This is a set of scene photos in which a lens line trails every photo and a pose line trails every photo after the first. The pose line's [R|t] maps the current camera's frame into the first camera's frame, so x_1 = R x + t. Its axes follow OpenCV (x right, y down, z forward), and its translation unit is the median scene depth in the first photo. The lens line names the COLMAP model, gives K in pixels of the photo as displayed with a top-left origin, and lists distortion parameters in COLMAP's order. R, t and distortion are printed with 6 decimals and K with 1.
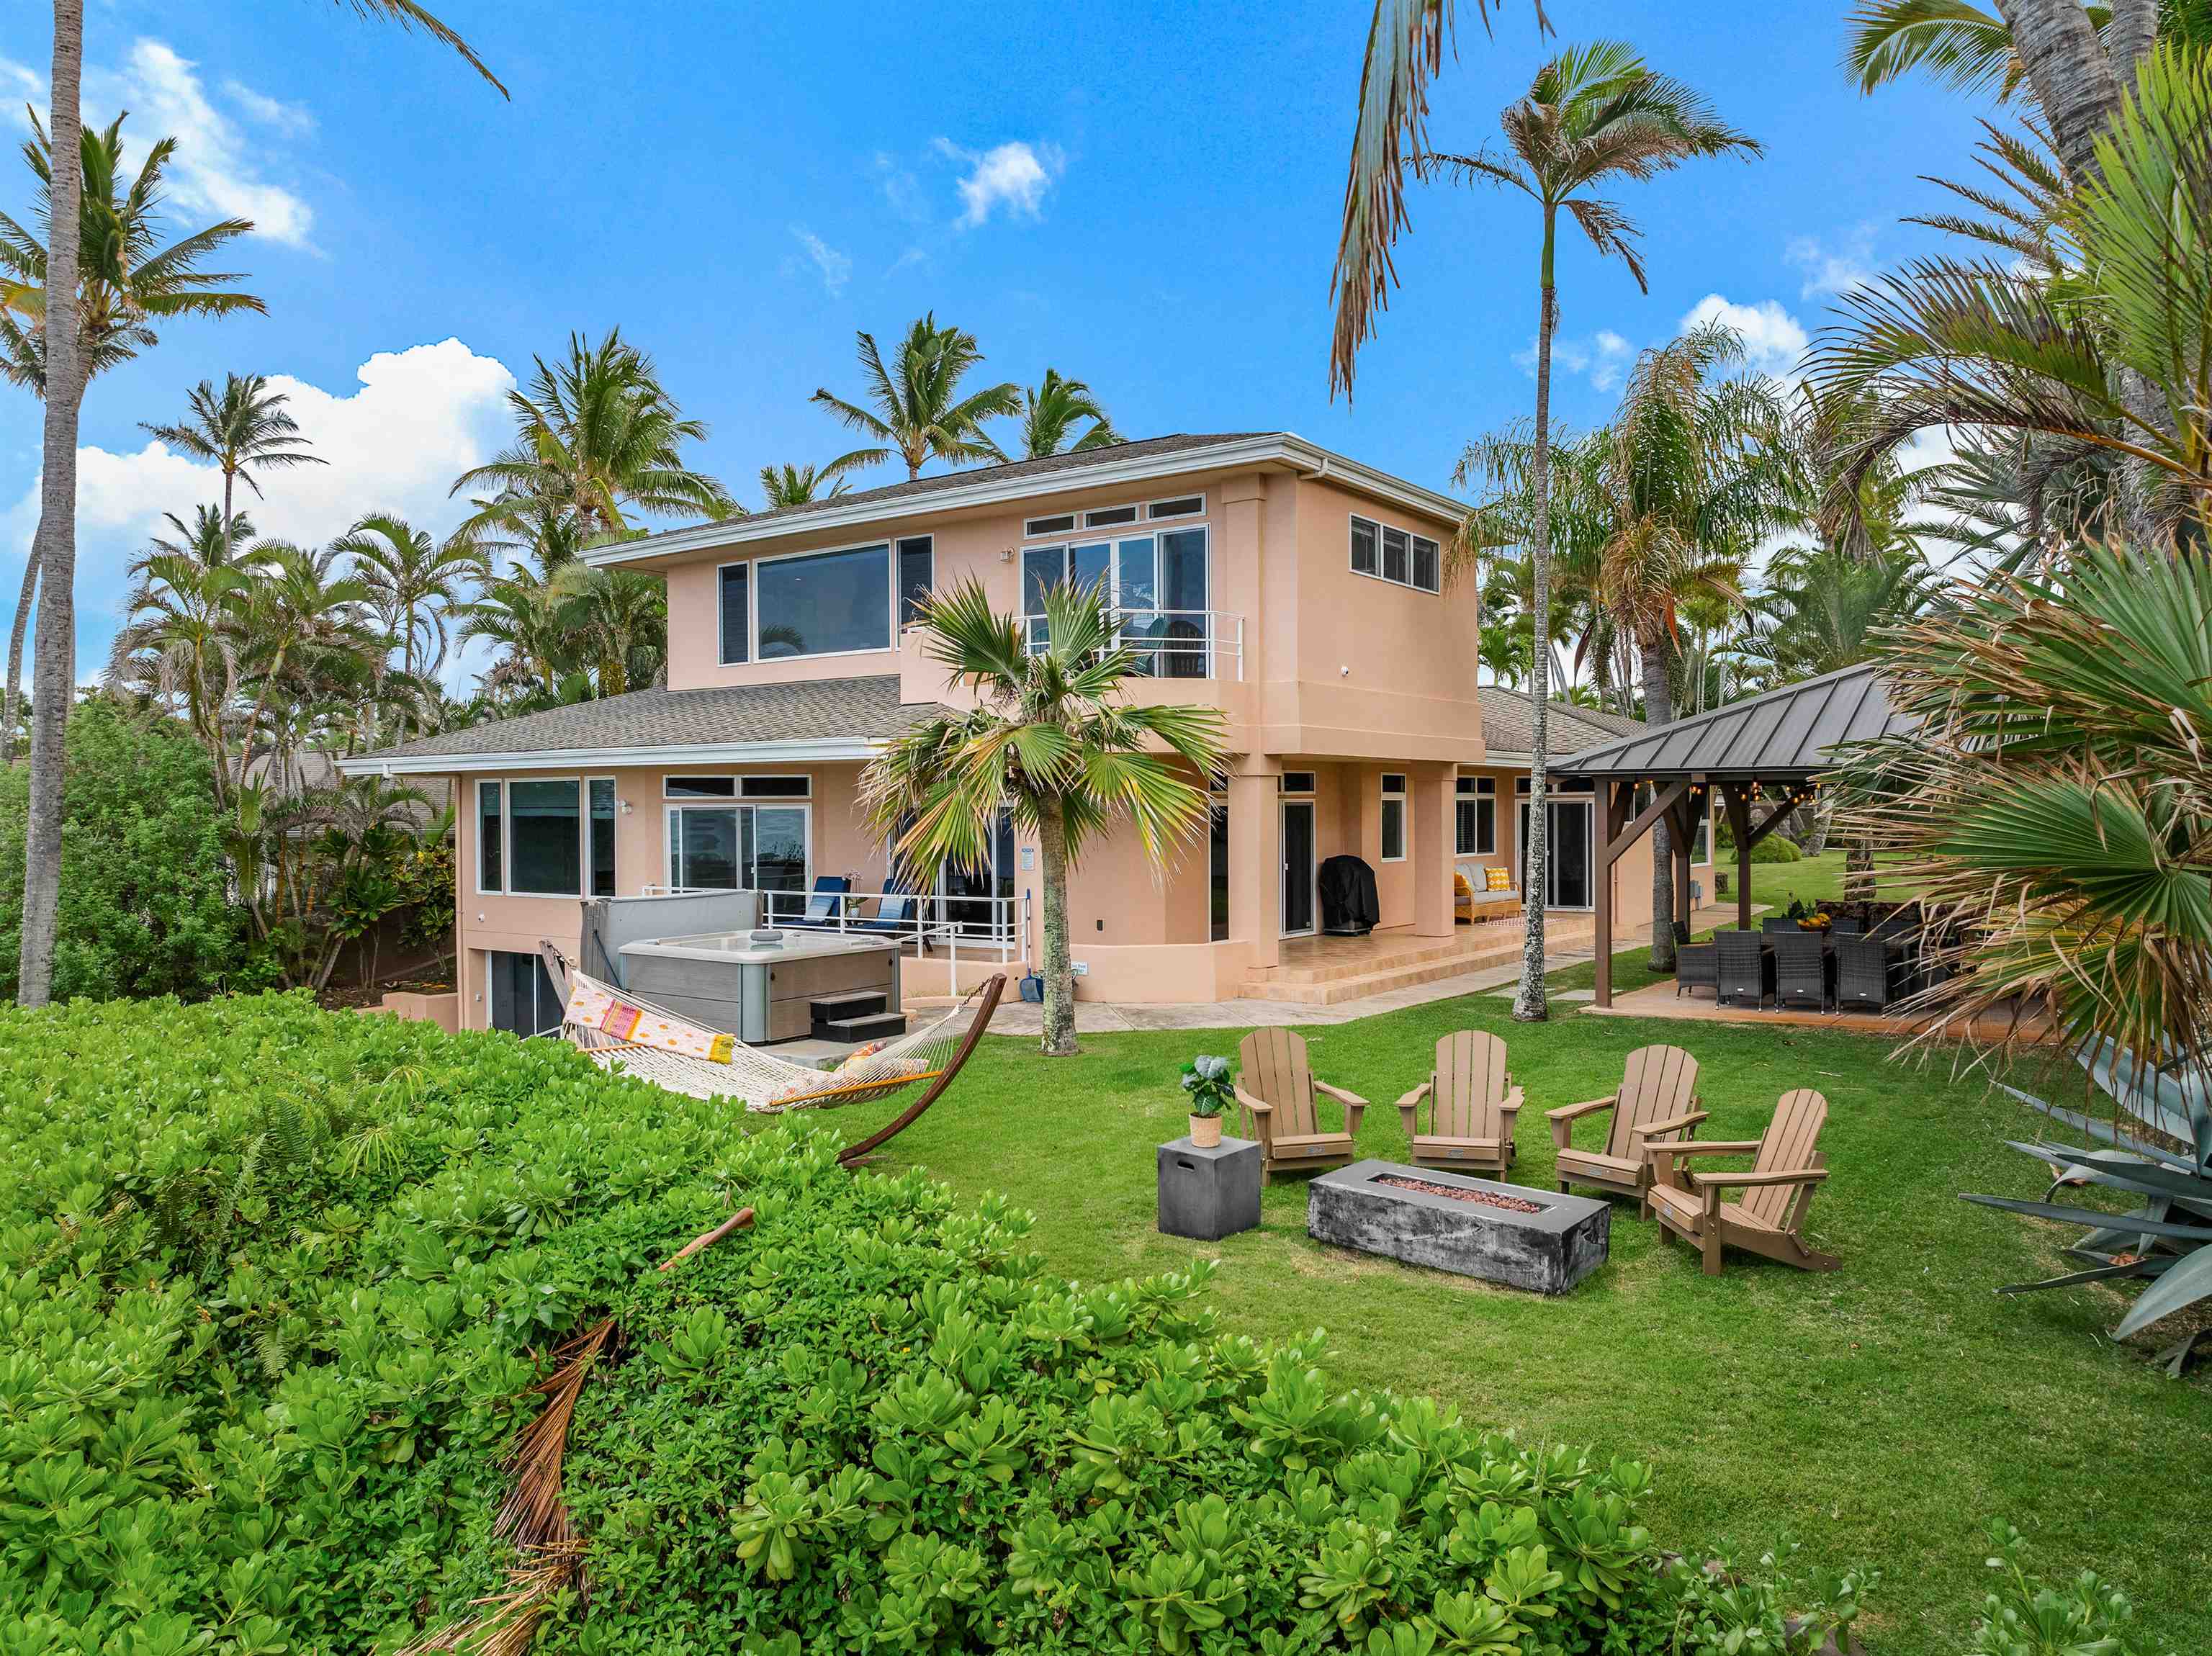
lens RADIAL K [[1572.7, 0, 1103.0], [0, 1572.7, 809.9], [0, 0, 1]] dist [-0.042414, 0.013209]
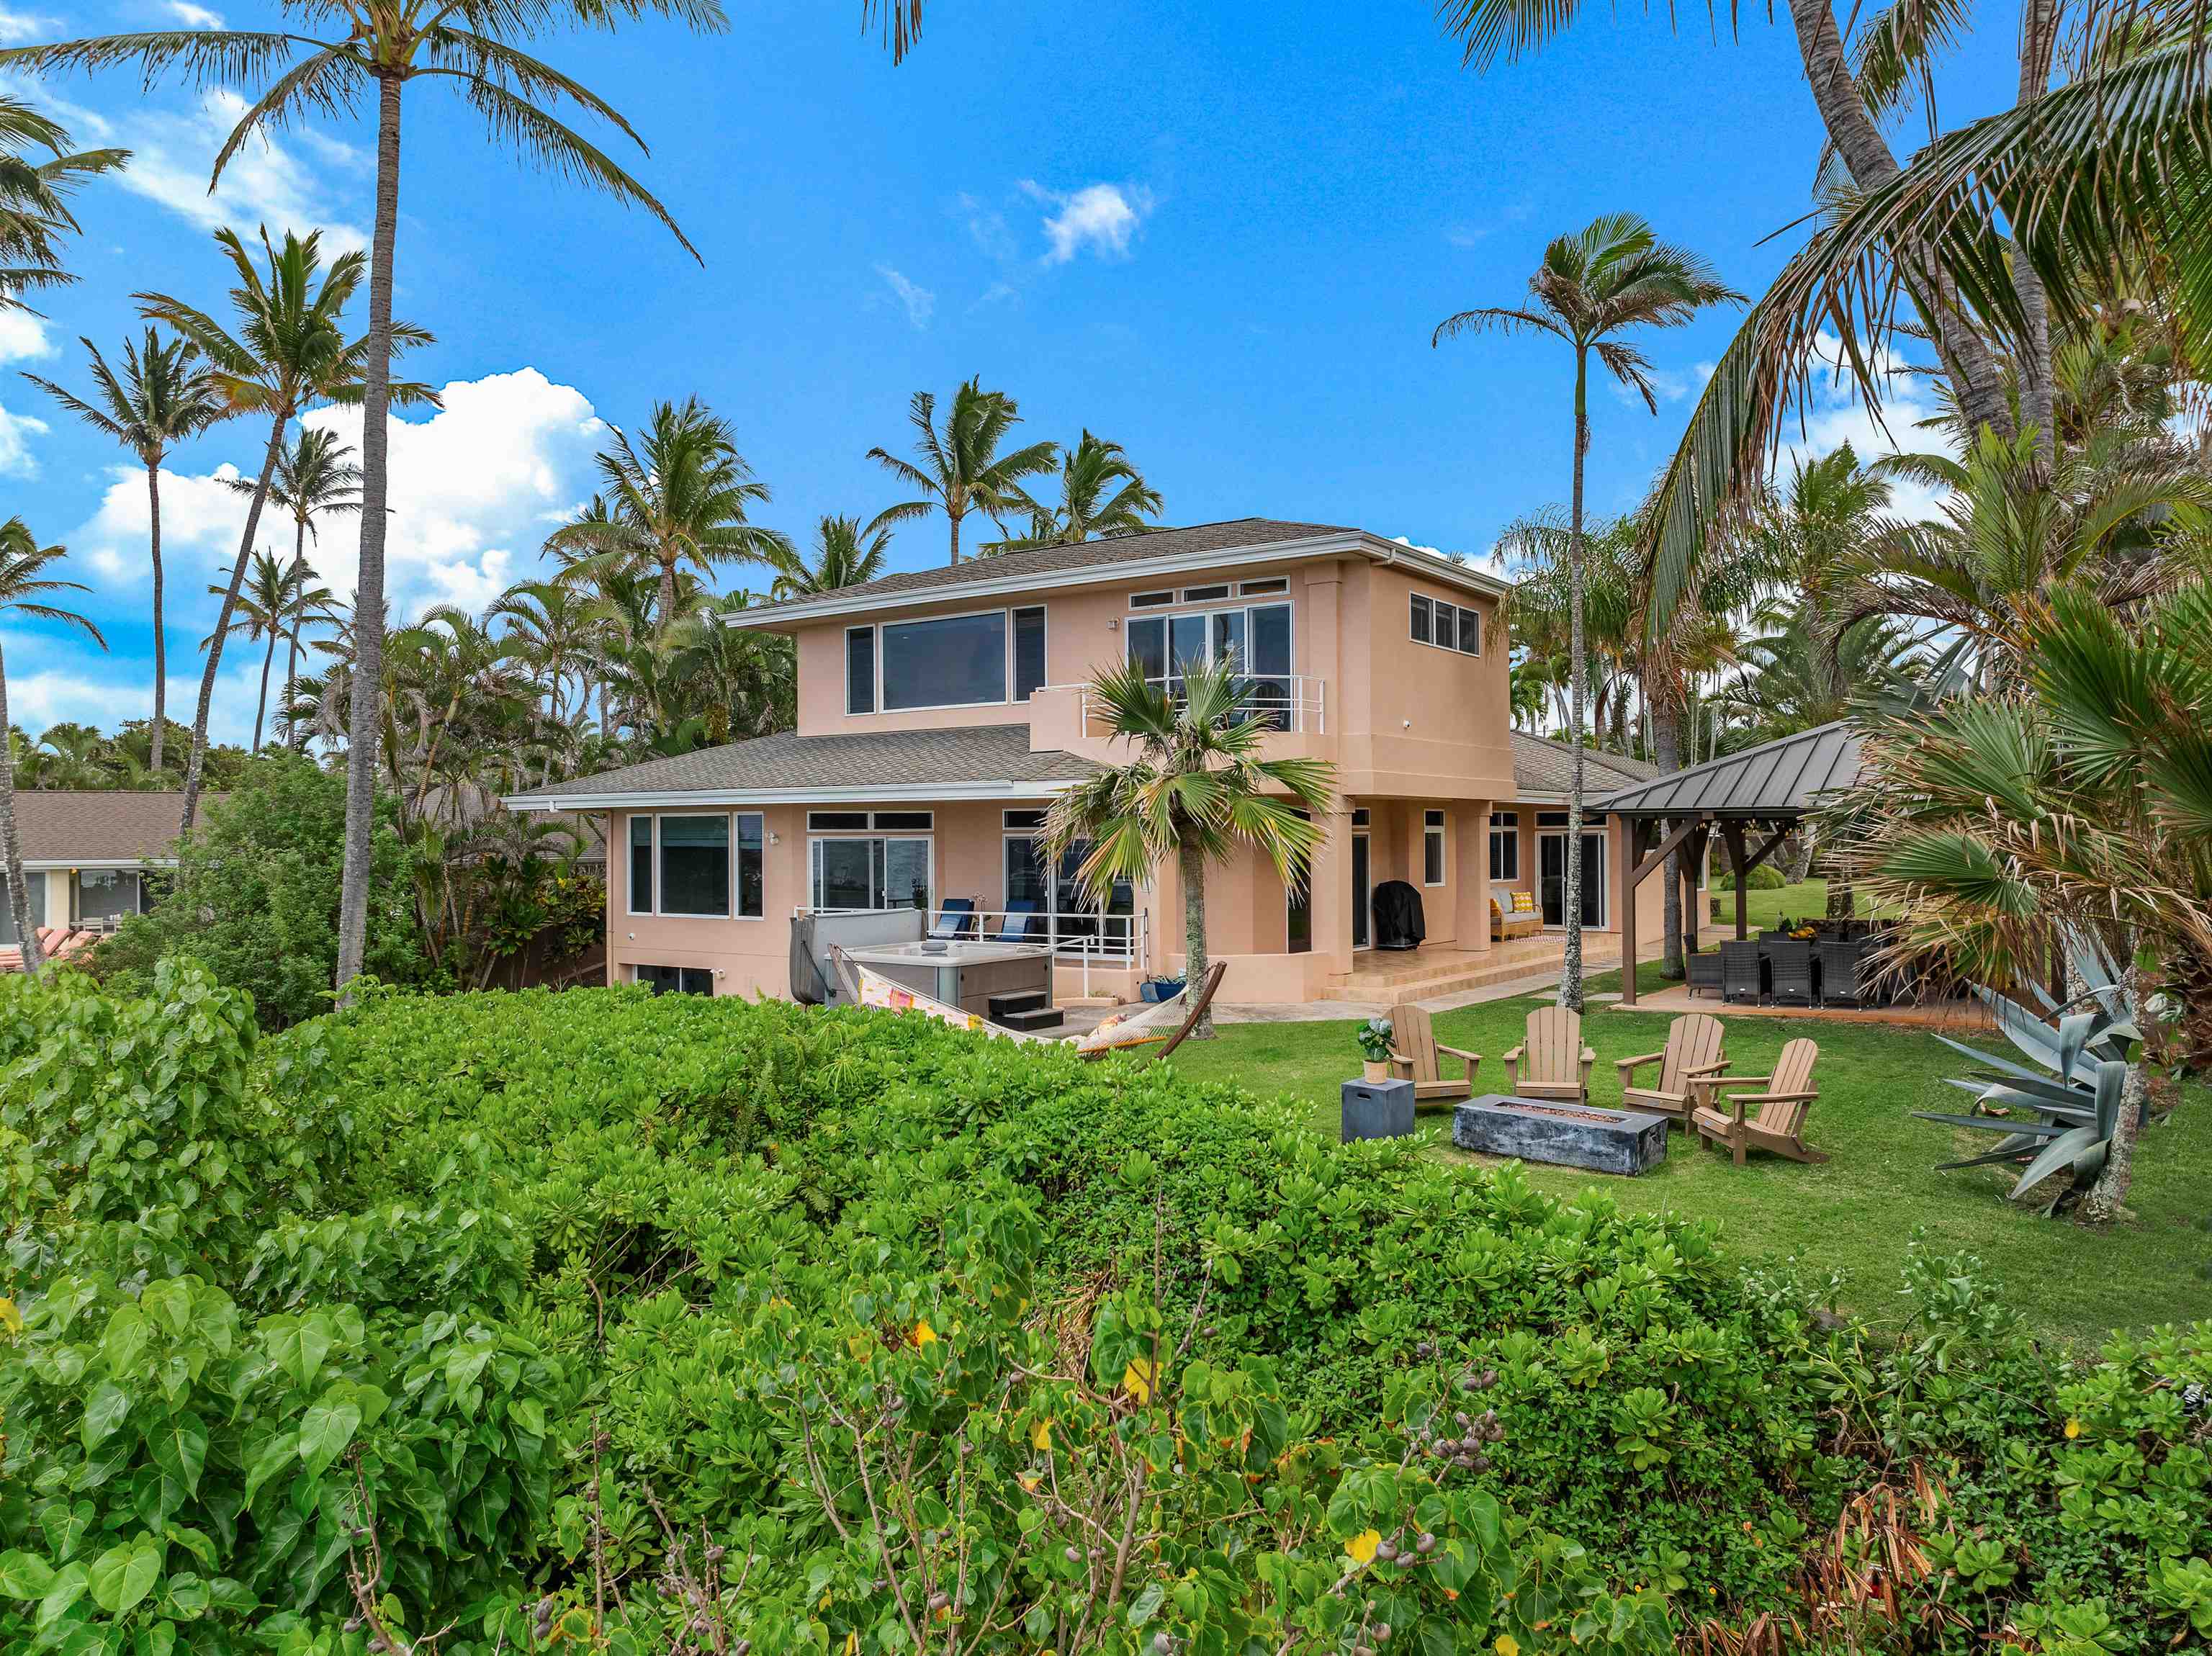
lens RADIAL K [[1572.7, 0, 1097.3], [0, 1572.7, 794.9], [0, 0, 1]] dist [-0.042414, 0.013209]
pose [[0.999974, 0.000634, 0.007203, -0.082559], [-0.000429, 0.999597, -0.028377, -0.001396], [-0.007218, 0.028373, 0.999571, -0.172527]]
